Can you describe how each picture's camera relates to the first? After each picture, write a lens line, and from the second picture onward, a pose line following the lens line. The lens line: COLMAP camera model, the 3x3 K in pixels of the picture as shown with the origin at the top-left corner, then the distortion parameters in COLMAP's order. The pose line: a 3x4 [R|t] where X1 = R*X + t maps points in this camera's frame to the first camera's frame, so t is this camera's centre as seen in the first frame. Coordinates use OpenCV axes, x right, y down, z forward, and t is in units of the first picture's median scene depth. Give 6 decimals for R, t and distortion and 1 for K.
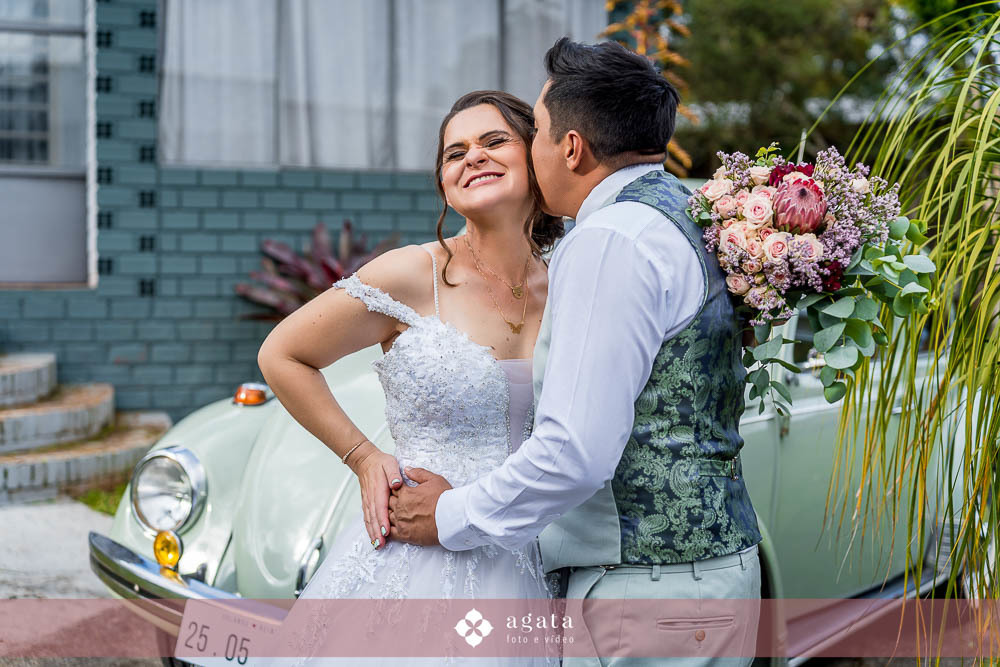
lens RADIAL K [[1644.9, 0, 500.0], [0, 1644.9, 333.5], [0, 0, 1]] dist [-0.023006, -0.023376]
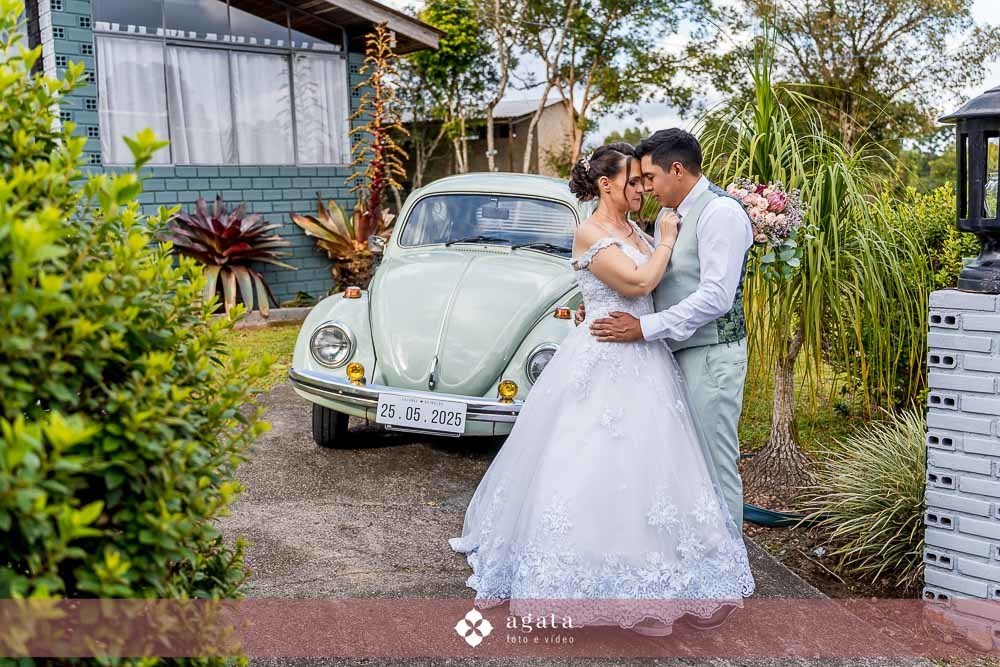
lens RADIAL K [[958.3, 0, 500.0], [0, 958.3, 333.5], [0, 0, 1]] dist [-0.002744, 0.000174]
pose [[0.924312, -0.089707, 0.370946, -0.210629], [0.053771, 0.992897, 0.106129, -0.014152], [-0.377831, -0.078150, 0.922570, -0.069088]]
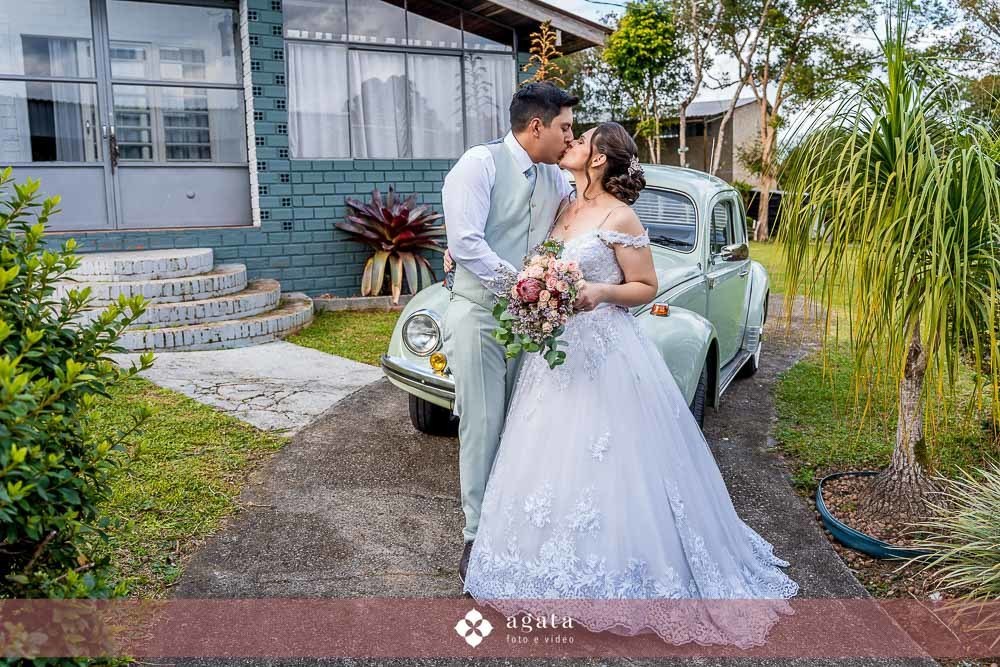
lens RADIAL K [[867.3, 0, 495.7], [0, 867.3, 326.7], [0, 0, 1]] dist [0.002870, -0.024436]
pose [[0.987514, -0.054986, 0.147622, -0.132475], [0.039245, 0.993430, 0.107506, -0.010529], [-0.152563, -0.100370, 0.983184, -0.024439]]
